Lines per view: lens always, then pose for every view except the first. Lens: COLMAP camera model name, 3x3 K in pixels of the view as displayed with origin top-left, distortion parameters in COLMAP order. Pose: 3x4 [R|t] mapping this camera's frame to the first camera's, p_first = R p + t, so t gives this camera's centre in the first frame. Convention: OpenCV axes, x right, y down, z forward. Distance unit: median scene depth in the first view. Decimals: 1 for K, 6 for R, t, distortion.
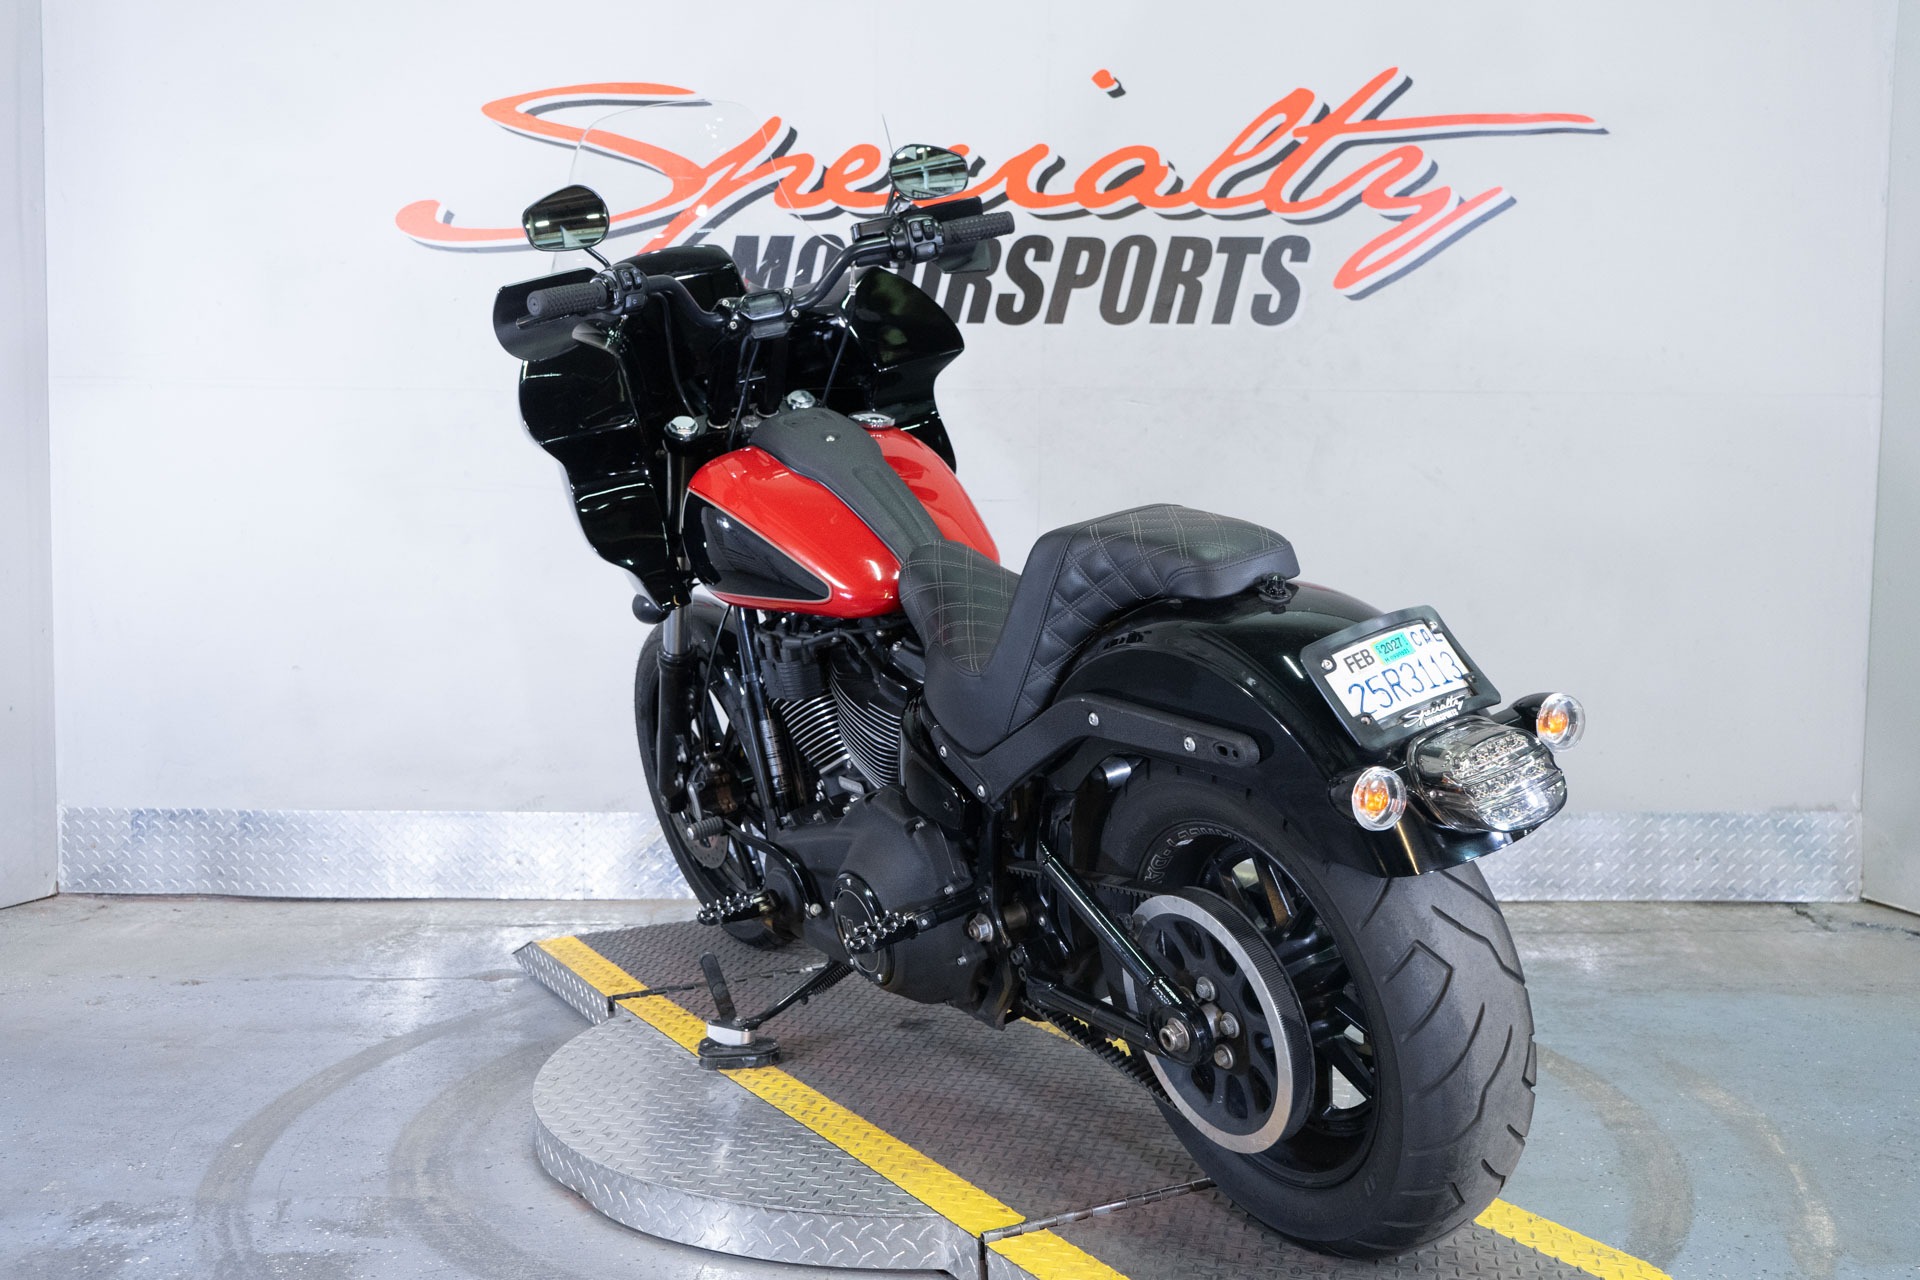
lens RADIAL K [[1943.3, 0, 960.0], [0, 1943.3, 640.0], [0, 0, 1]] dist [0.002692, 0.011312]
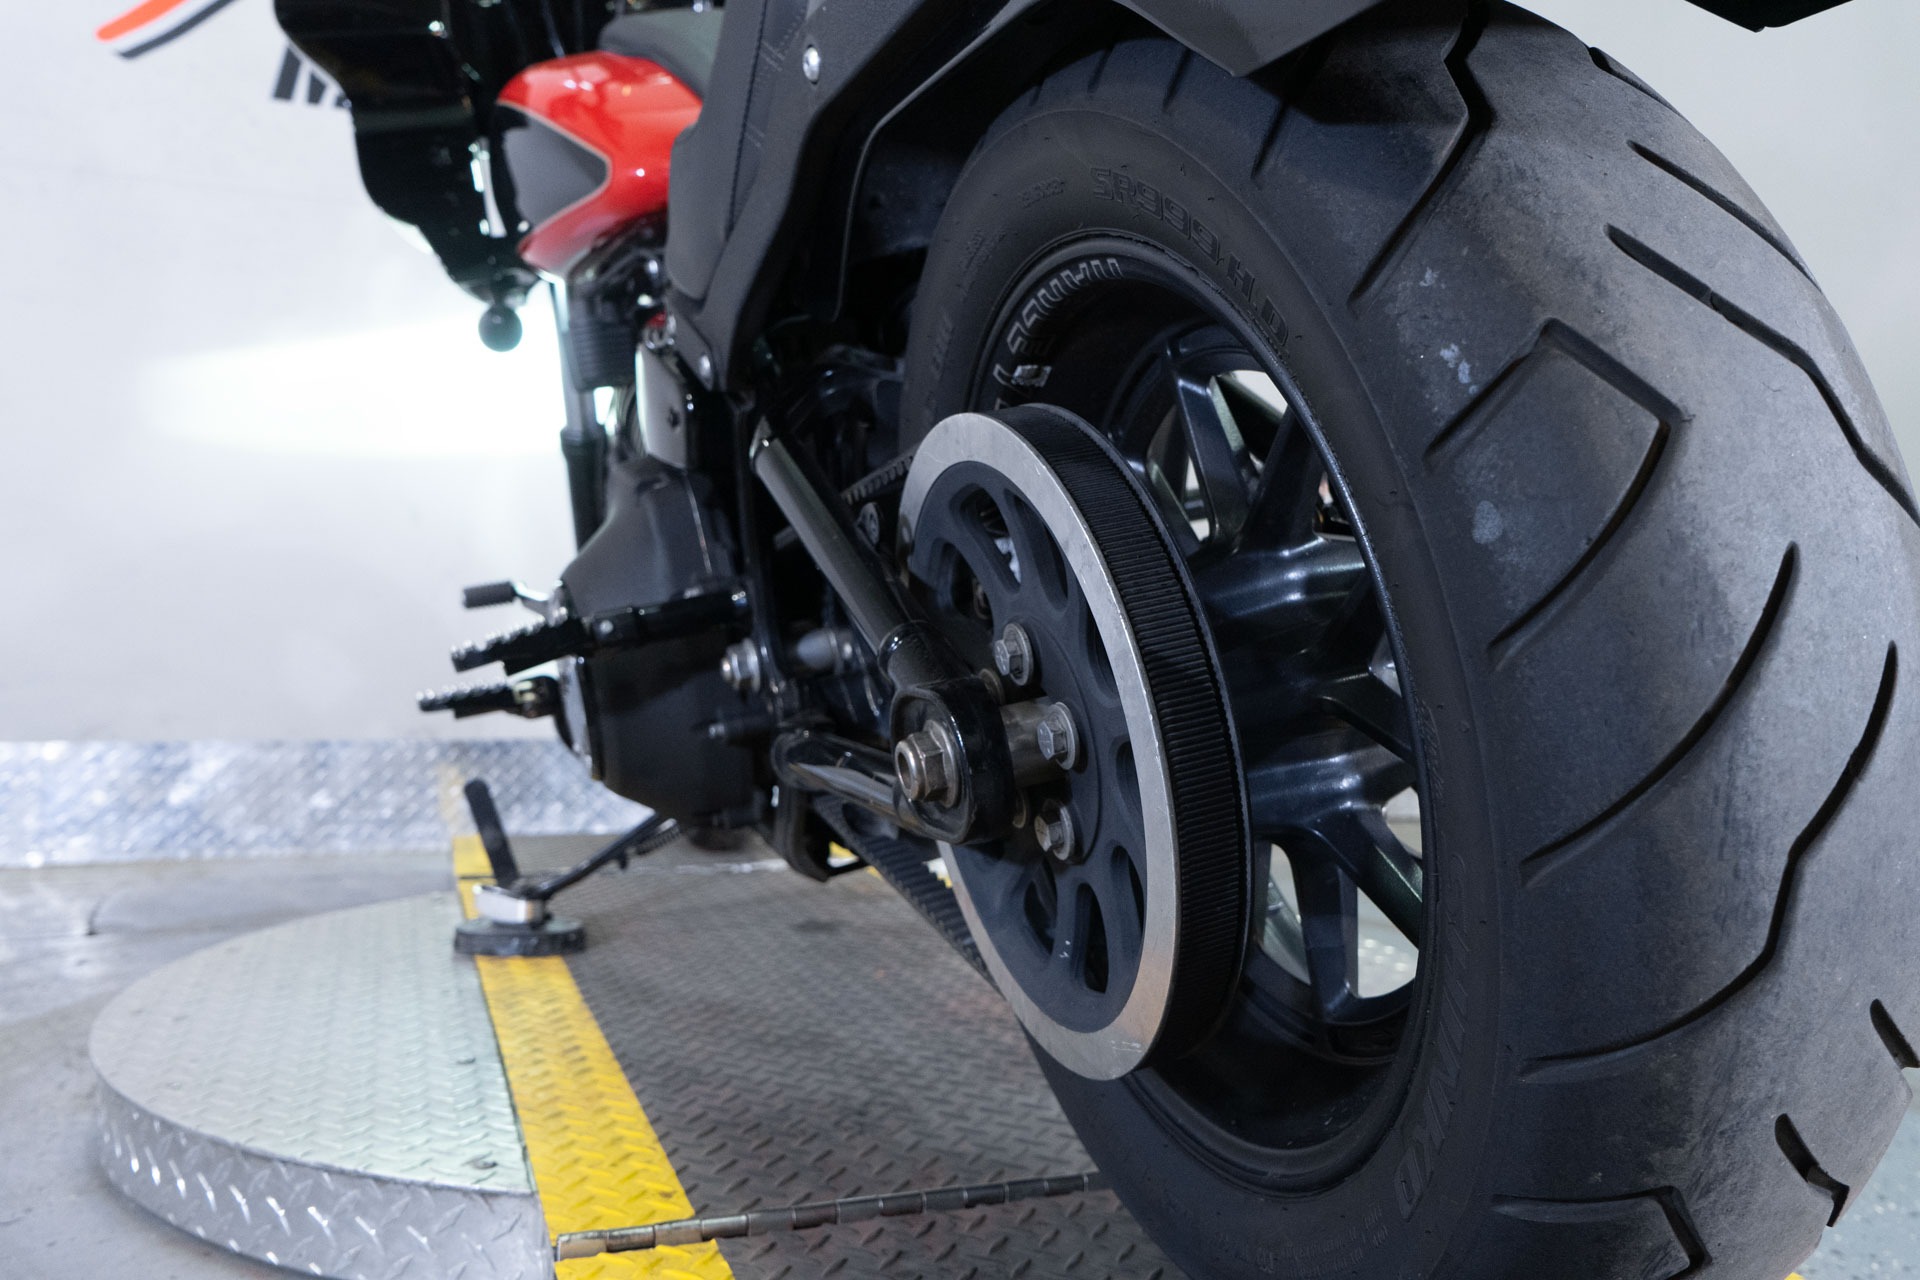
lens RADIAL K [[1553.7, 0, 963.1], [0, 1553.7, 640.6], [0, 0, 1]] dist [-0.005825, 0.010507]
pose [[0.918630, 0.018549, 0.394683, -0.113391], [0.011668, 0.997188, -0.074022, 0.101796], [-0.394946, 0.072604, 0.915831, 0.346877]]
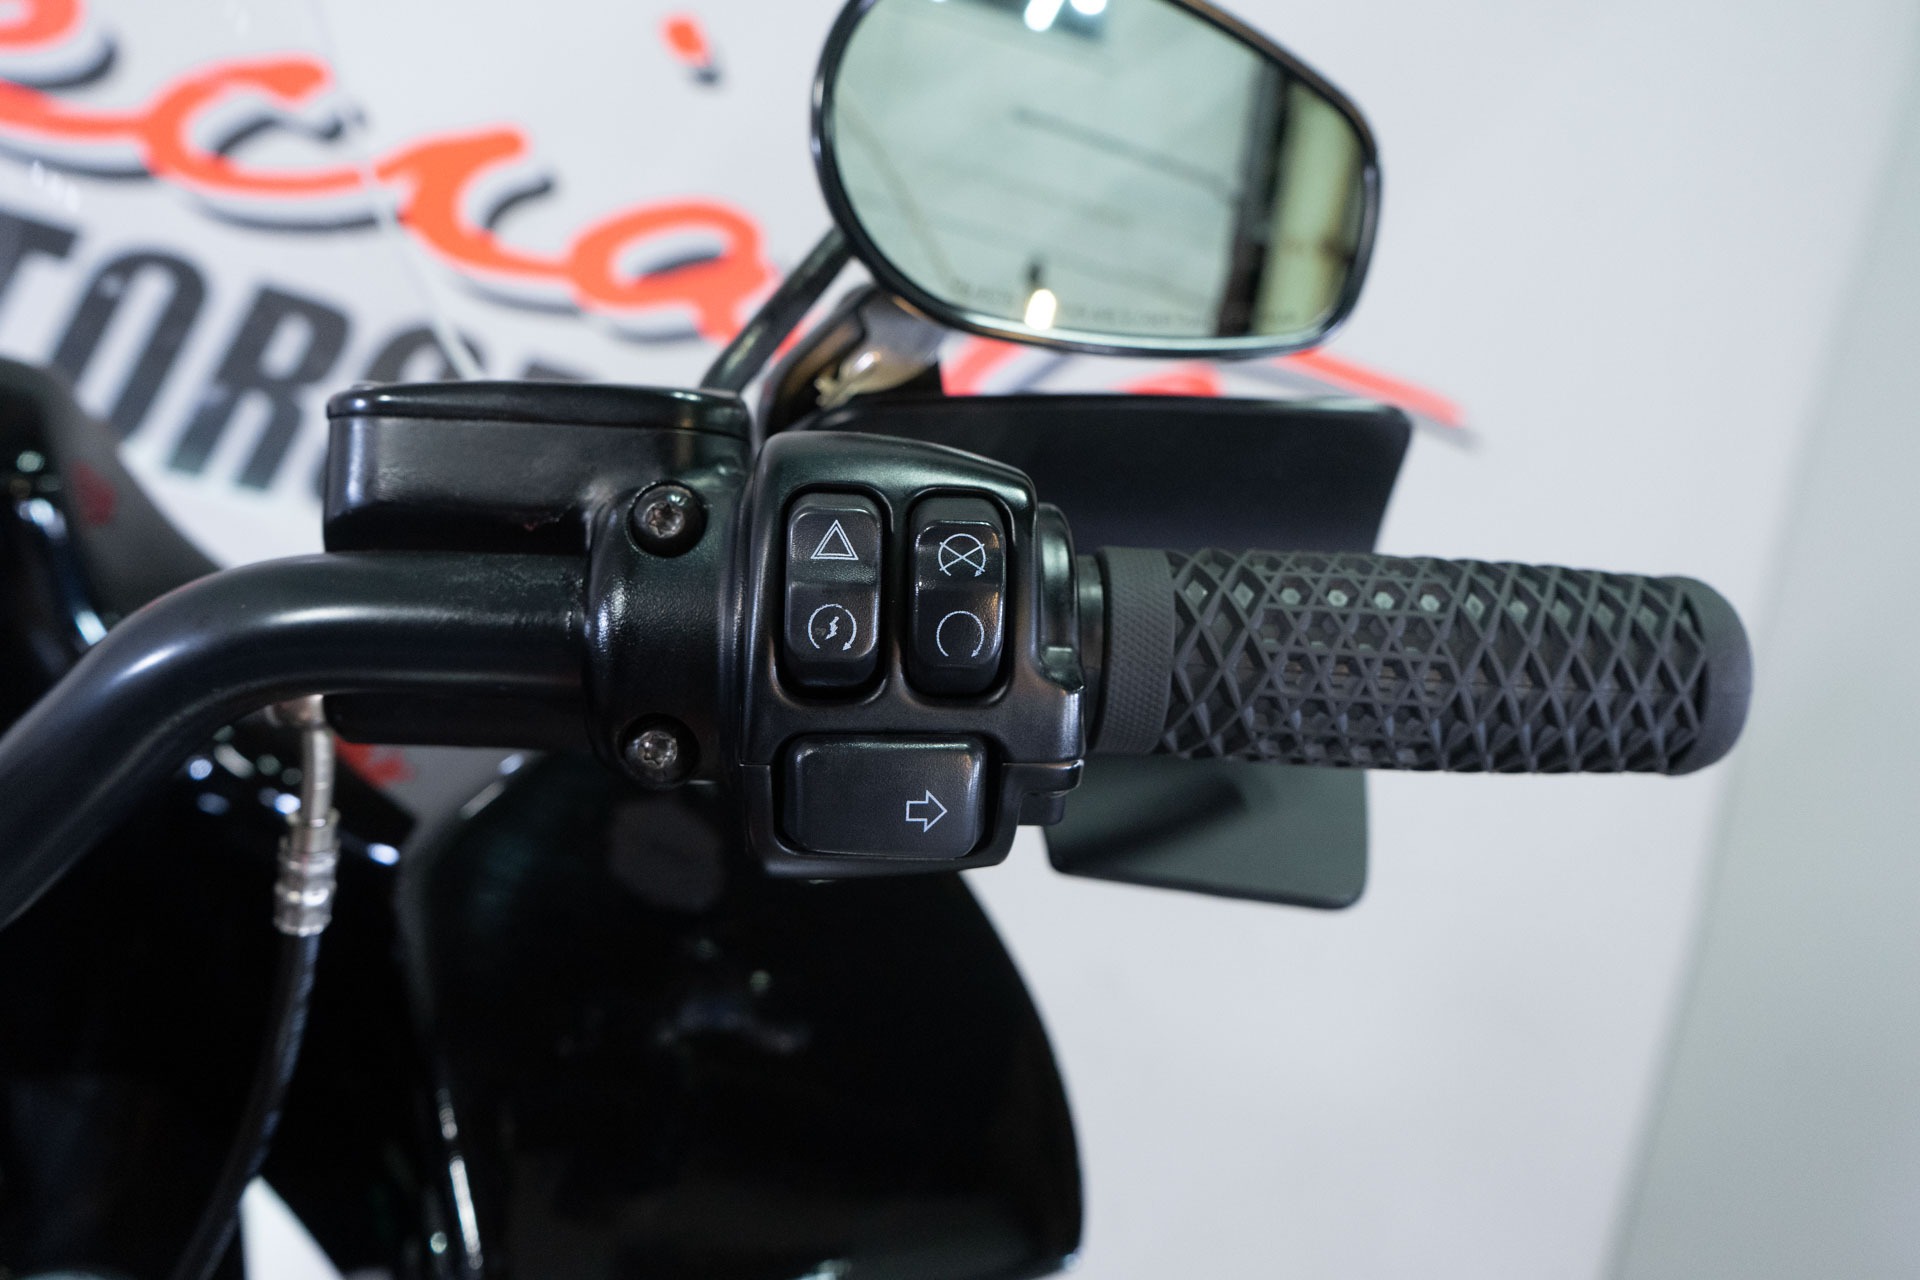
lens RADIAL K [[1587.4, 0, 961.8], [0, 1587.4, 641.5], [0, 0, 1]] dist [-0.002849, 0.000975]
pose [[0.863591, 0.198071, 0.463657, -0.011650], [-0.190657, 0.979609, -0.063372, -0.142924], [-0.466755, -0.033672, 0.883745, 0.647682]]
